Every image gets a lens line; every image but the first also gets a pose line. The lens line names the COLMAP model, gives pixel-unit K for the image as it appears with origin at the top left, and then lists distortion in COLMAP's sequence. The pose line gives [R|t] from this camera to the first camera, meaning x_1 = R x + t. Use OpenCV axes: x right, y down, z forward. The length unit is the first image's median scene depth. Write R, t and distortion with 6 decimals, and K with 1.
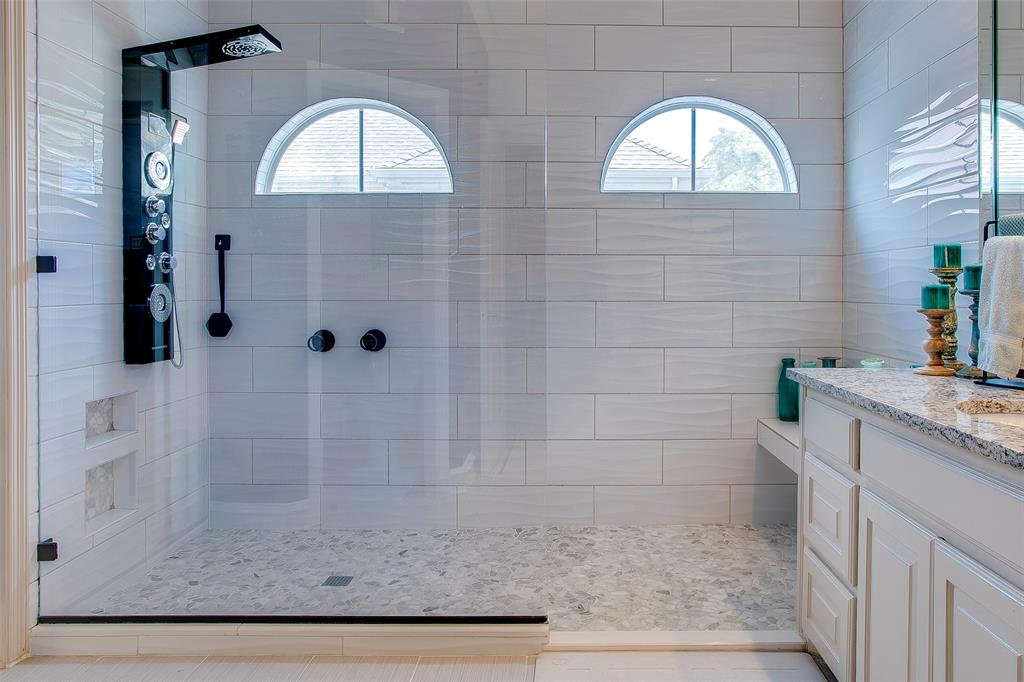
lens RADIAL K [[977.2, 0, 513.8], [0, 977.2, 284.5], [0, 0, 1]] dist [-0.036510, 0.021022]
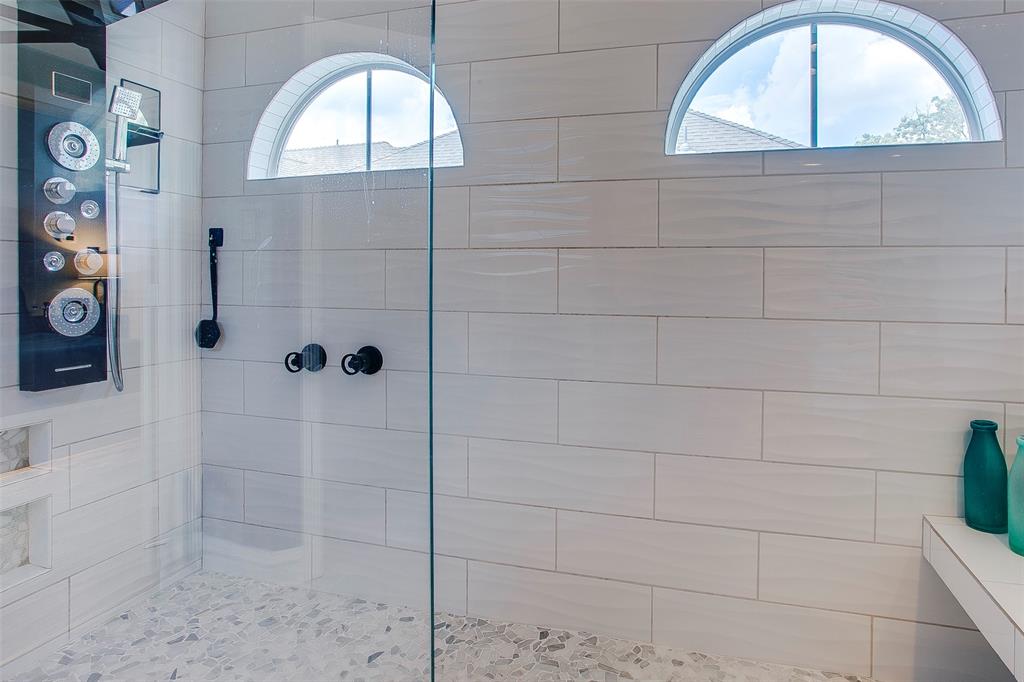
lens RADIAL K [[666.8, 0, 511.6], [0, 666.8, 276.7], [0, 0, 1]] dist [-0.057043, 0.038695]
pose [[0.958663, 0.002970, -0.284527, 0.117454], [-0.002569, 0.999995, 0.001780, -0.010551], [0.284531, -0.000975, 0.958666, 0.526725]]
